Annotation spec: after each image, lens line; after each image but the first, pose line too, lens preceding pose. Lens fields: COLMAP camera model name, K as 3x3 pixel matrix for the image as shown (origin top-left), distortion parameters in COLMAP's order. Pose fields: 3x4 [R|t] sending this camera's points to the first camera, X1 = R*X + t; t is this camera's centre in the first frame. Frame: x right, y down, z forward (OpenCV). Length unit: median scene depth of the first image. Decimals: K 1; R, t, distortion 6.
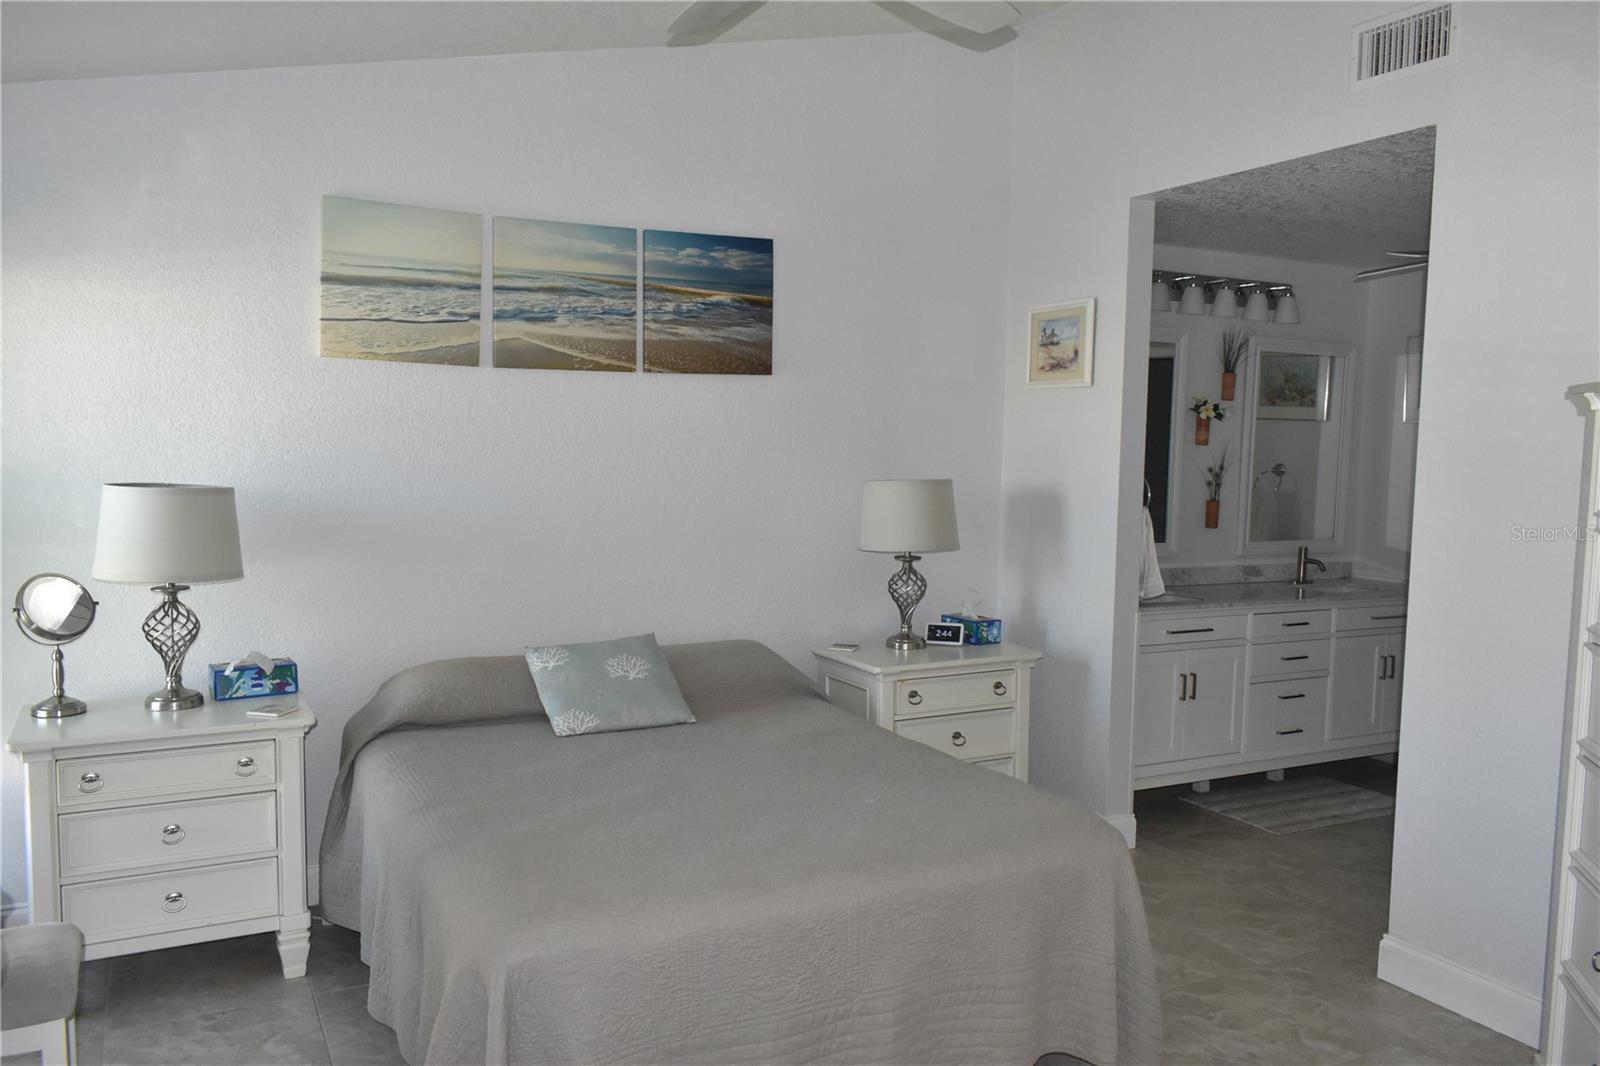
lens RADIAL K [[1230.8, 0, 799.9], [0, 1230.8, 536.9], [0, 0, 1]] dist [-0.021411, 0.009144]
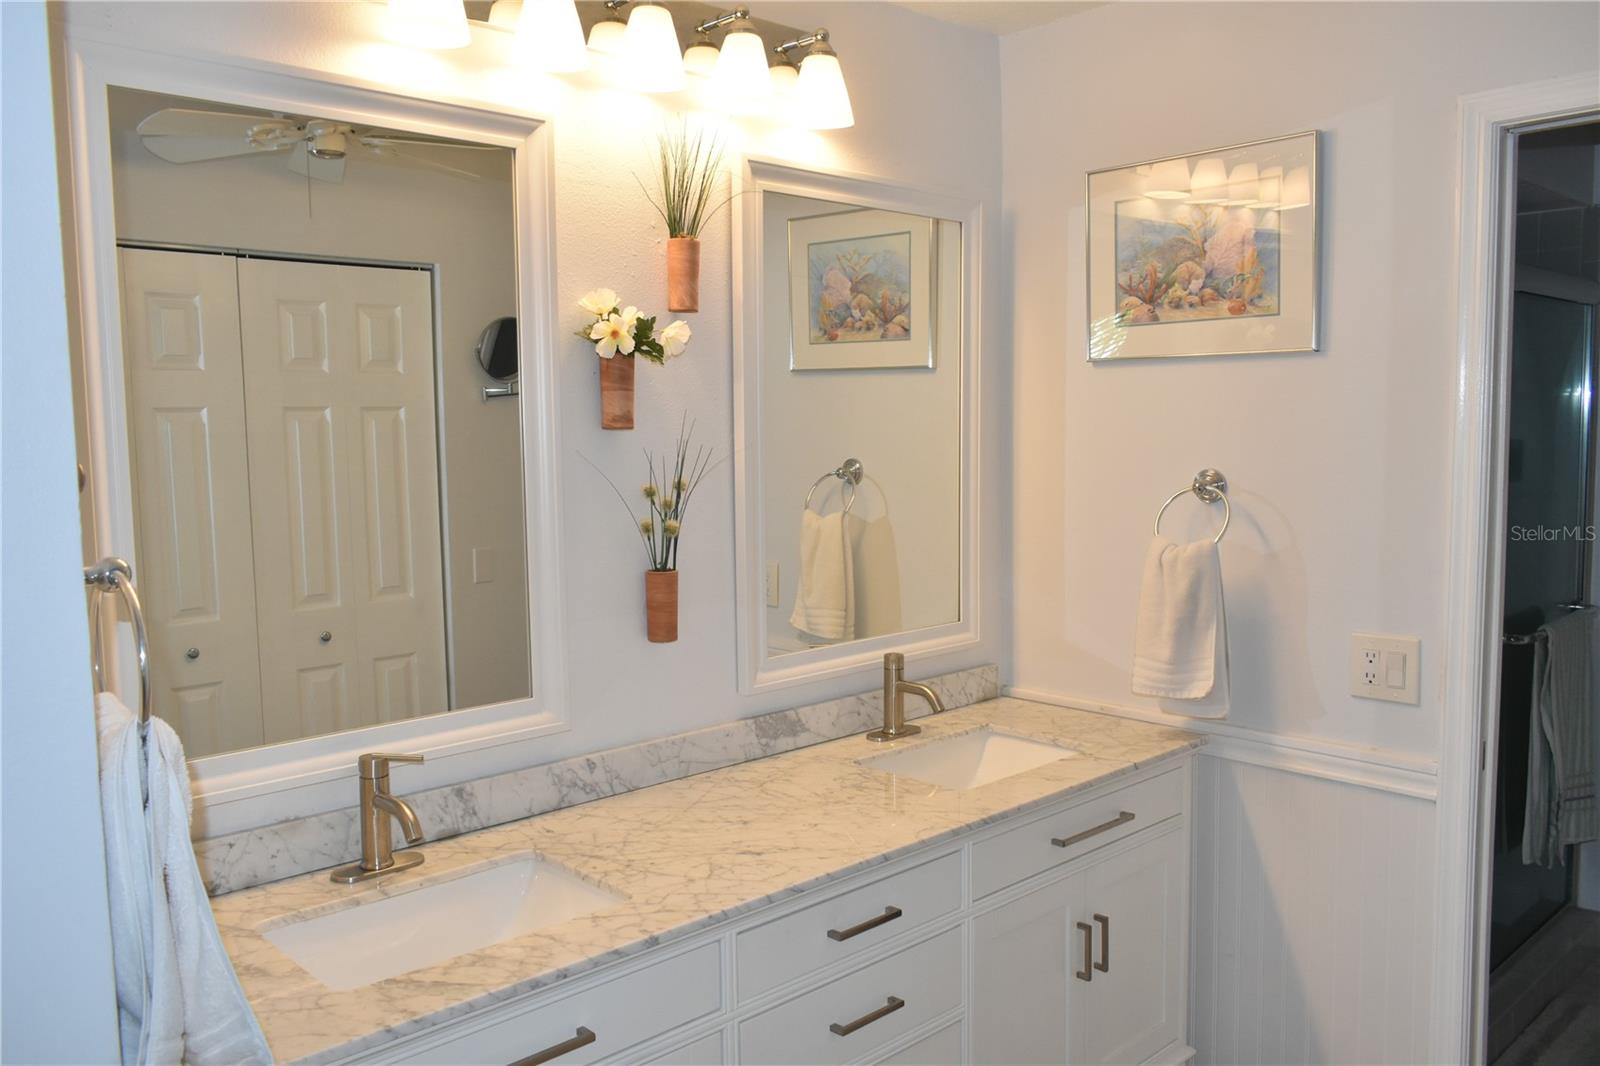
lens RADIAL K [[1230.8, 0, 799.9], [0, 1230.8, 536.9], [0, 0, 1]] dist [-0.021411, 0.009144]
pose [[0.959835, -0.055983, 0.274924, 0.272447], [0.051832, 0.998406, 0.022349, -0.047151], [-0.275736, -0.007201, 0.961206, 0.616278]]
